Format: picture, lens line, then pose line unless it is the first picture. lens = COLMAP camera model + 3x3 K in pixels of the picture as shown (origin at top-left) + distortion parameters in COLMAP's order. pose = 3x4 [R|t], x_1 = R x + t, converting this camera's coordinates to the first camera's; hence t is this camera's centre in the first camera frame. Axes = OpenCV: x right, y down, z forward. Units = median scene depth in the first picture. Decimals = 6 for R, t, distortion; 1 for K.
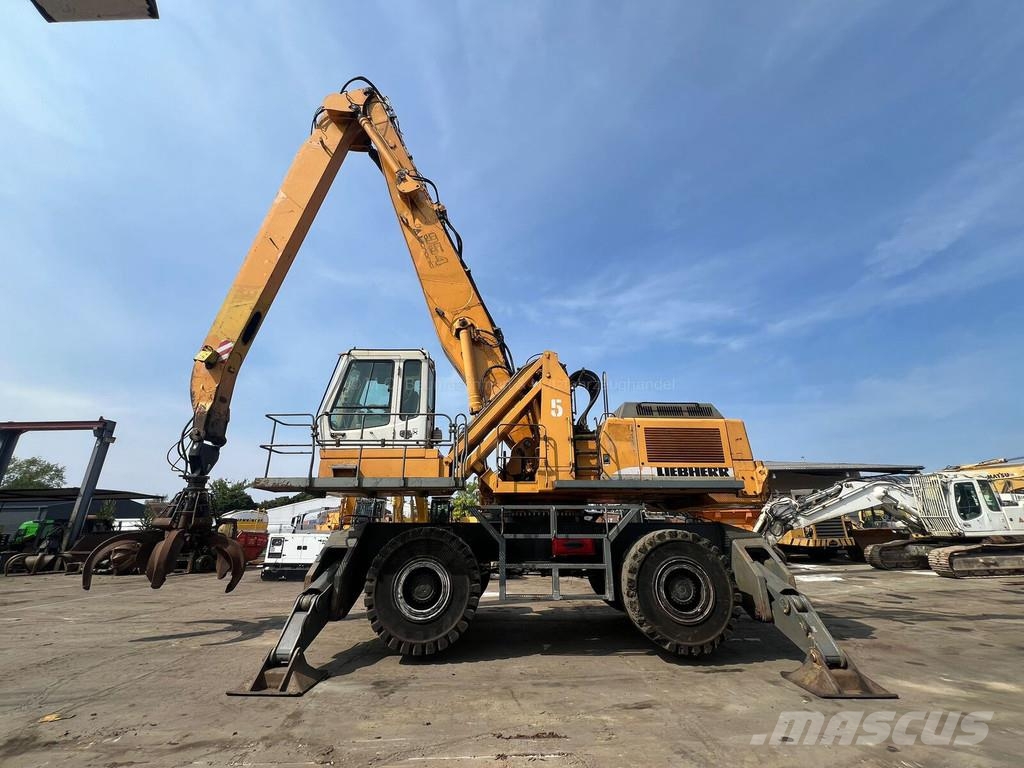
lens RADIAL K [[409.0, 0, 512.0], [0, 409.0, 384.0], [0, 0, 1]] dist [-0.003061, 0.000789]
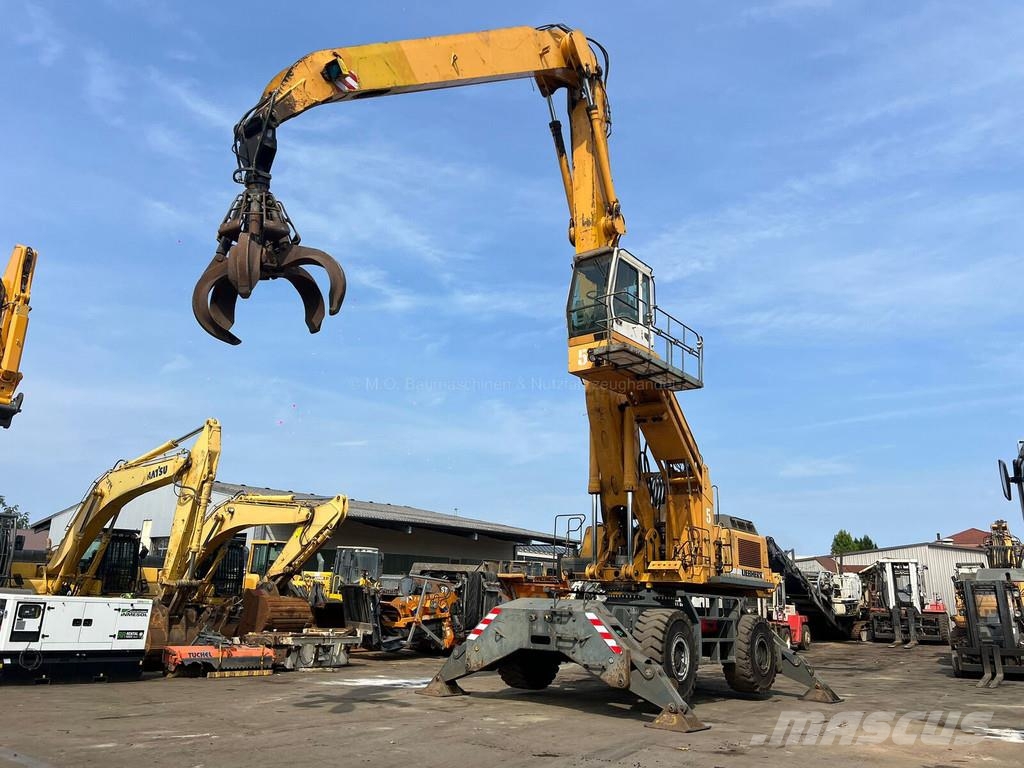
lens RADIAL K [[767.2, 0, 527.8], [0, 767.2, 381.9], [0, 0, 1]] dist [0.056991, -0.060971]
pose [[0.649508, 0.222207, 0.727162, -1.682372], [-0.282560, 0.958395, -0.040482, -0.054913], [-0.705904, -0.179173, 0.685272, -0.122292]]
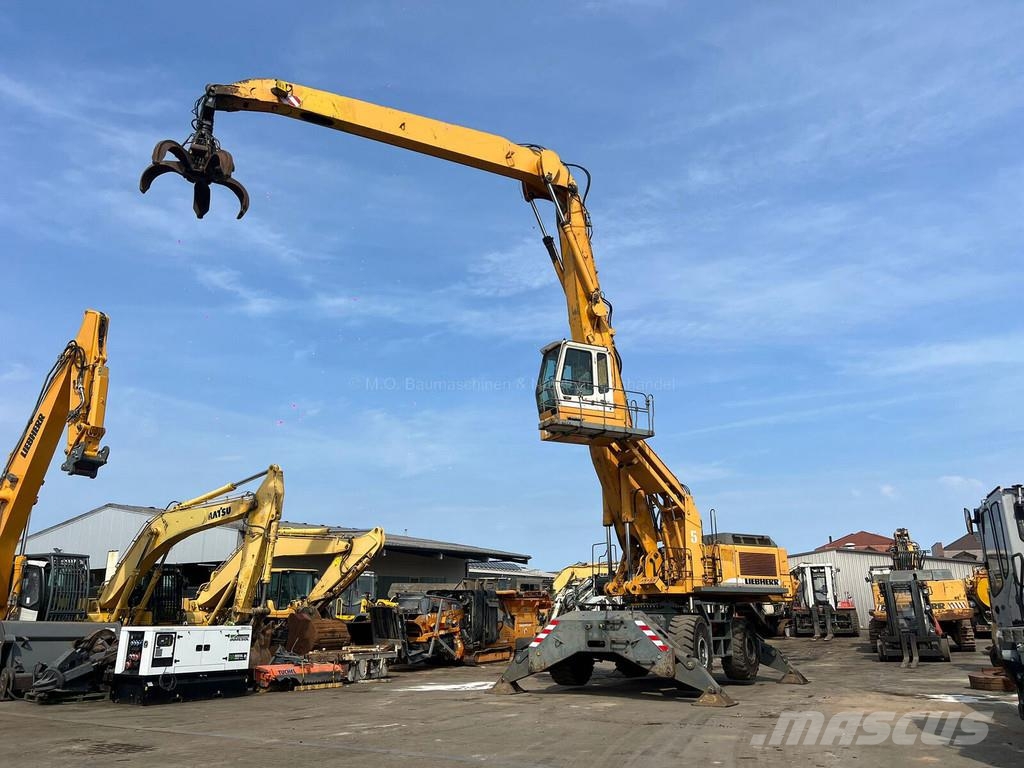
lens RADIAL K [[766.0, 0, 528.2], [0, 766.0, 394.1], [0, 0, 1]] dist [0.055987, -0.059026]
pose [[0.554741, 0.218150, 0.802915, -2.272745], [-0.268751, 0.960268, -0.075221, -0.040742], [-0.787423, -0.174057, 0.591328, -0.072565]]
